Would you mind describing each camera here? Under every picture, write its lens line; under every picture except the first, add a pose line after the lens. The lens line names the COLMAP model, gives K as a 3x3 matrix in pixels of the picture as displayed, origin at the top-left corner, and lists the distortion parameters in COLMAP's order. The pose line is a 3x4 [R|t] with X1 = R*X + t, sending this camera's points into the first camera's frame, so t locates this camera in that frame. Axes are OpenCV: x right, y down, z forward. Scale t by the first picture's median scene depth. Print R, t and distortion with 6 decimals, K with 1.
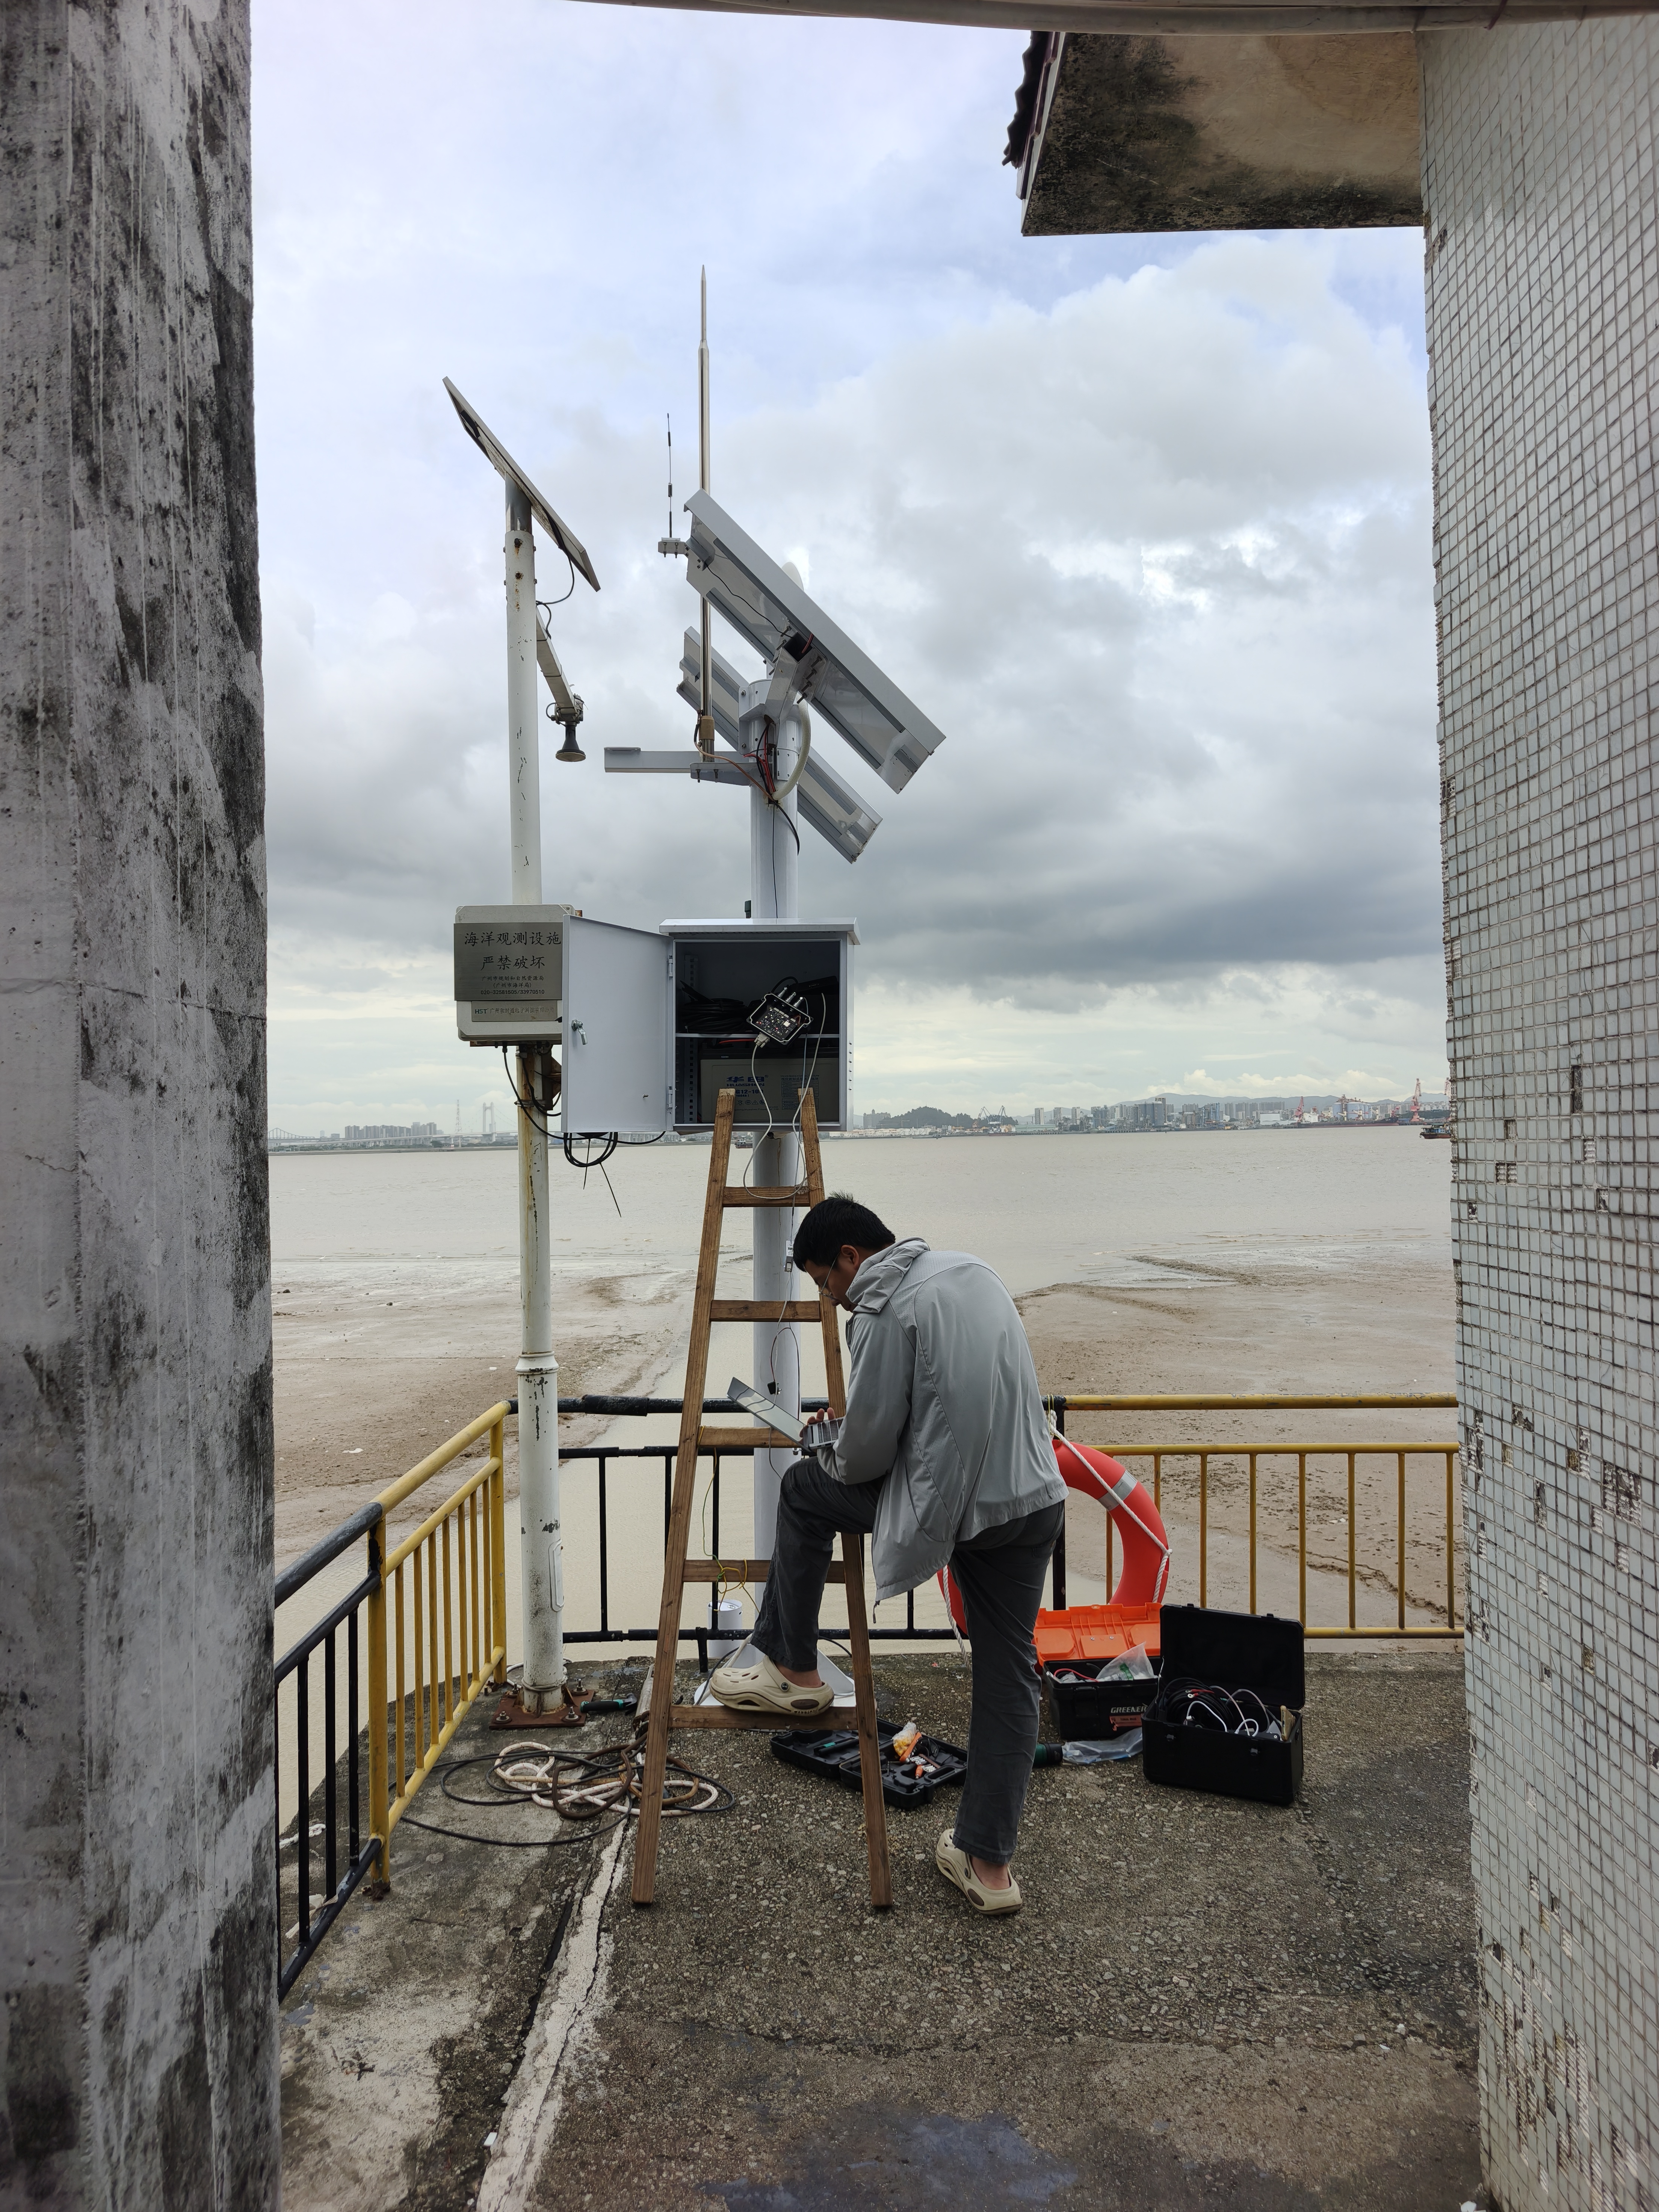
lens RADIAL K [[1689.5, 0, 827.7], [0, 1689.5, 1178.7], [0, 0, 1]] dist [0.097745, -0.116626]
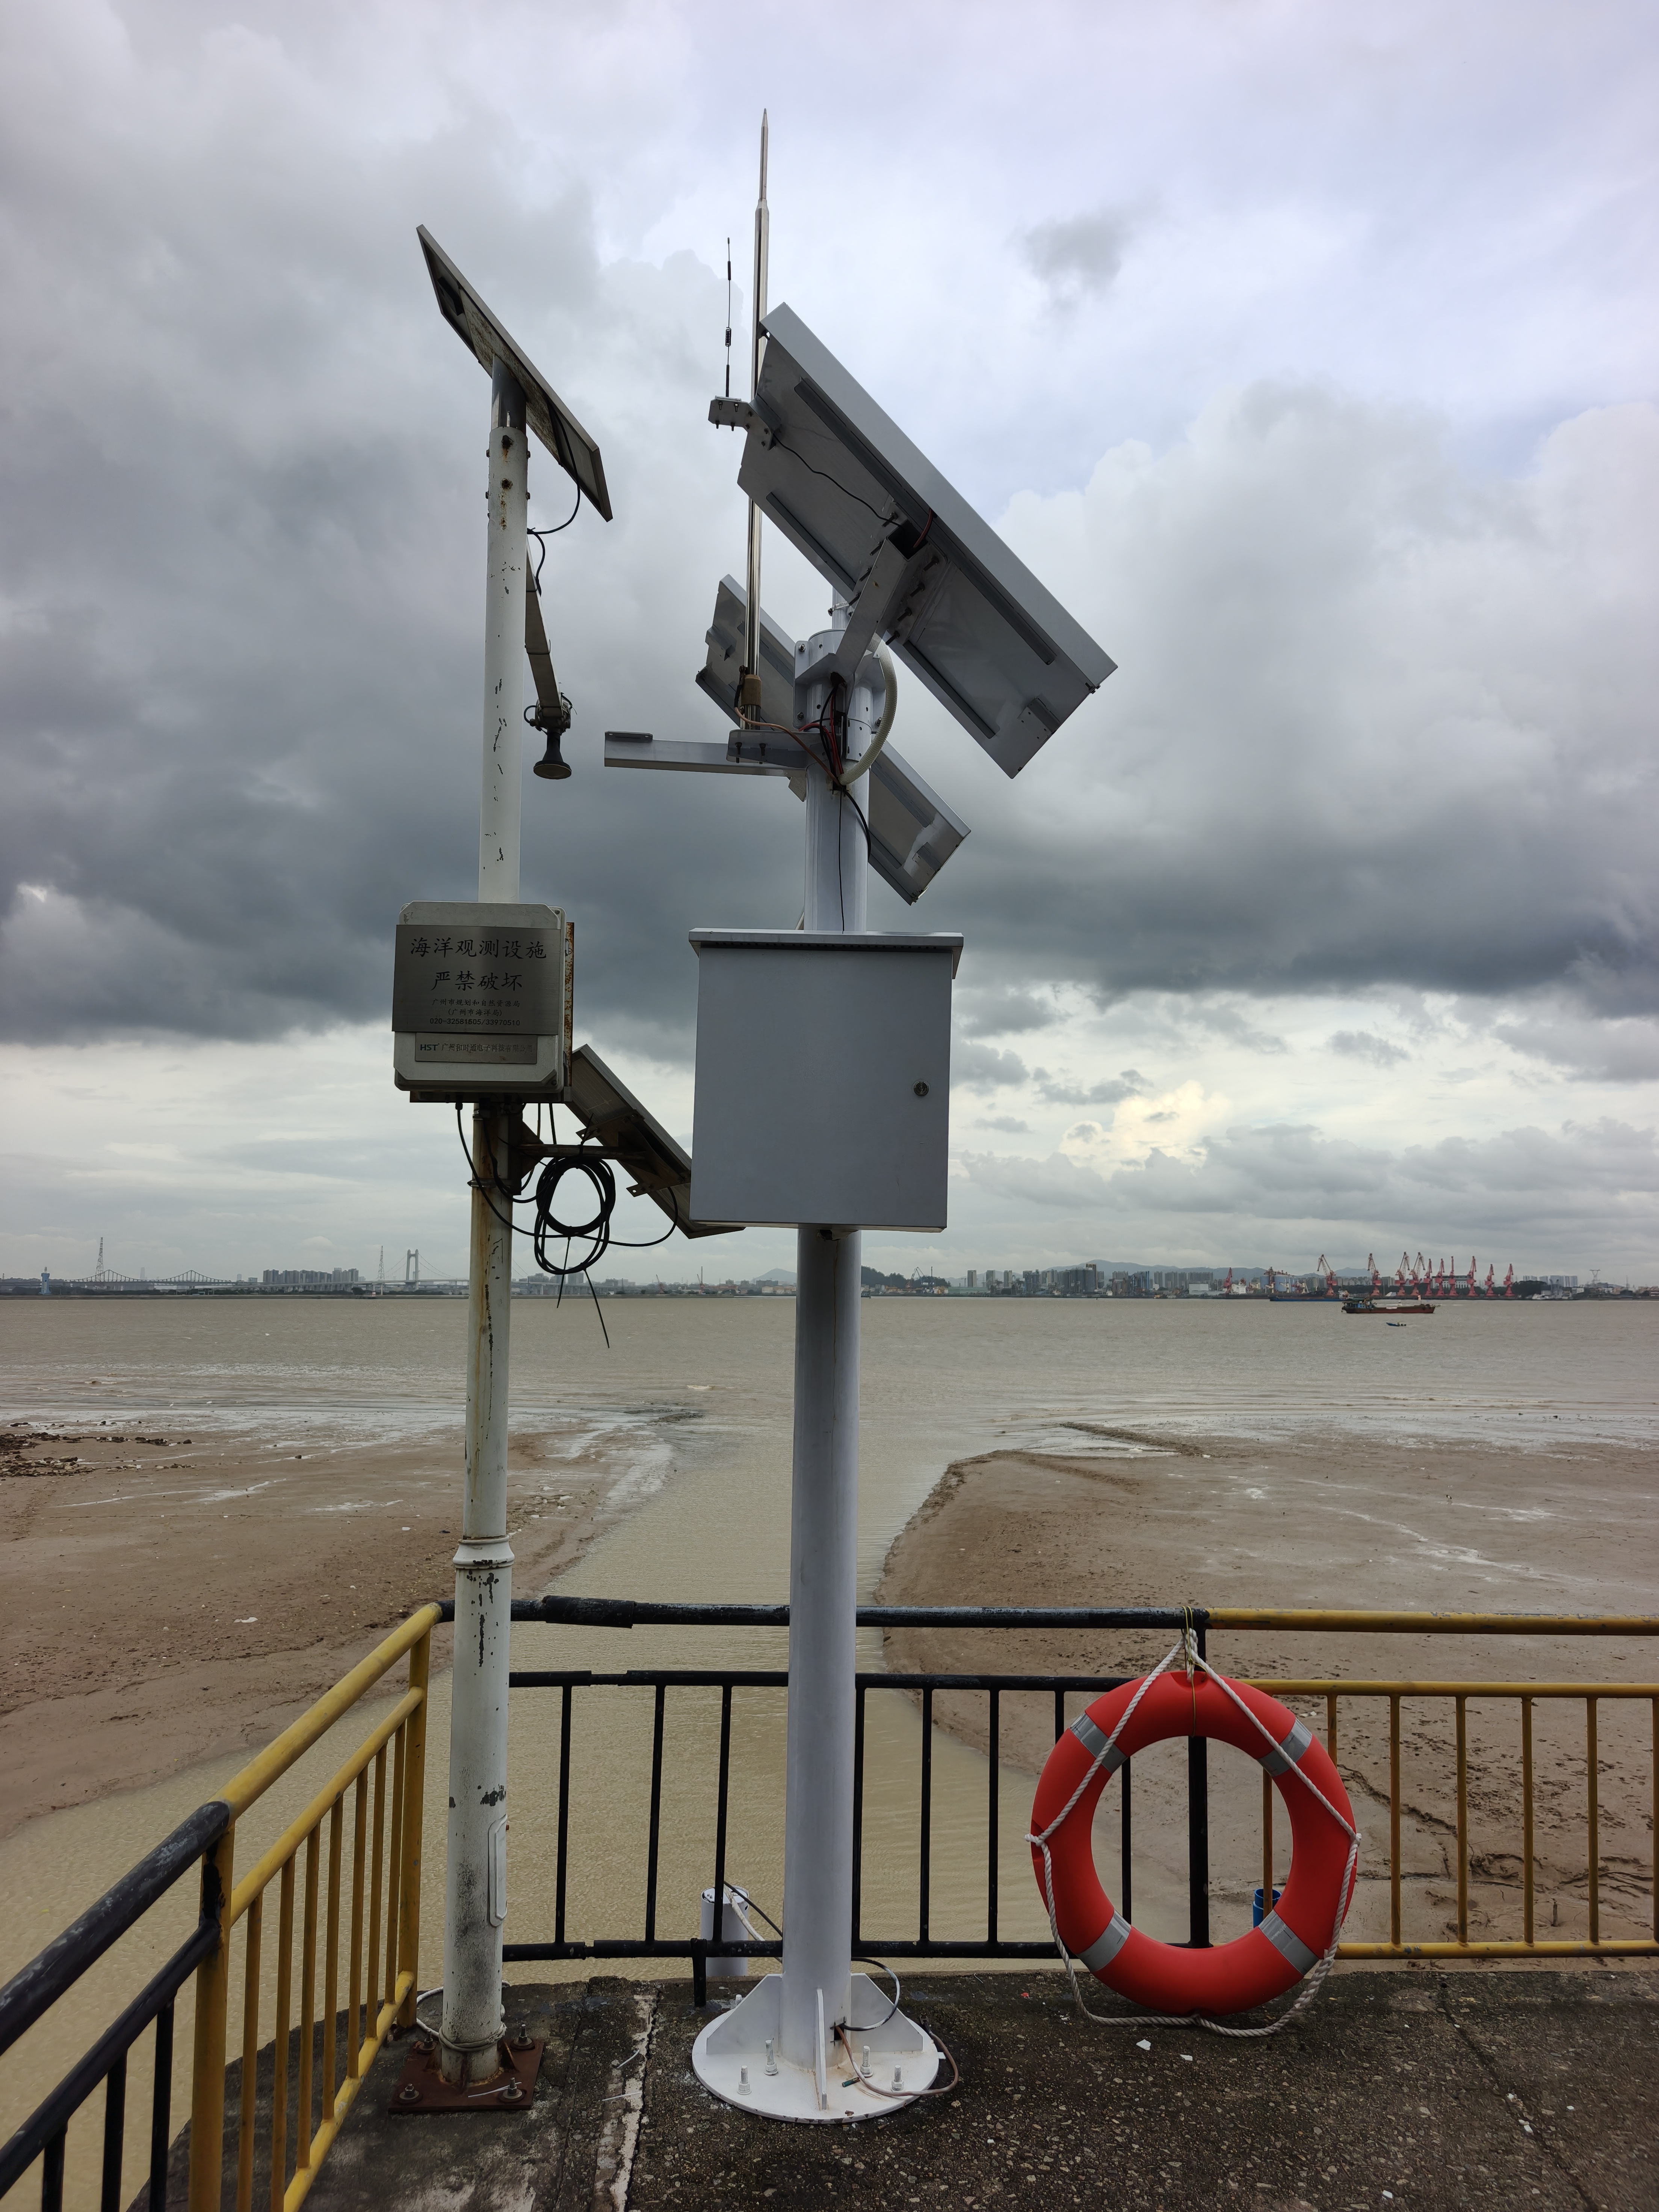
lens RADIAL K [[1689.5, 0, 827.7], [0, 1689.5, 1178.7], [0, 0, 1]] dist [0.097745, -0.116626]
pose [[0.998732, 0.029802, 0.040570, -0.060090], [-0.025859, 0.995193, -0.094459, 0.017780], [-0.043190, 0.093290, 0.994702, 0.269249]]
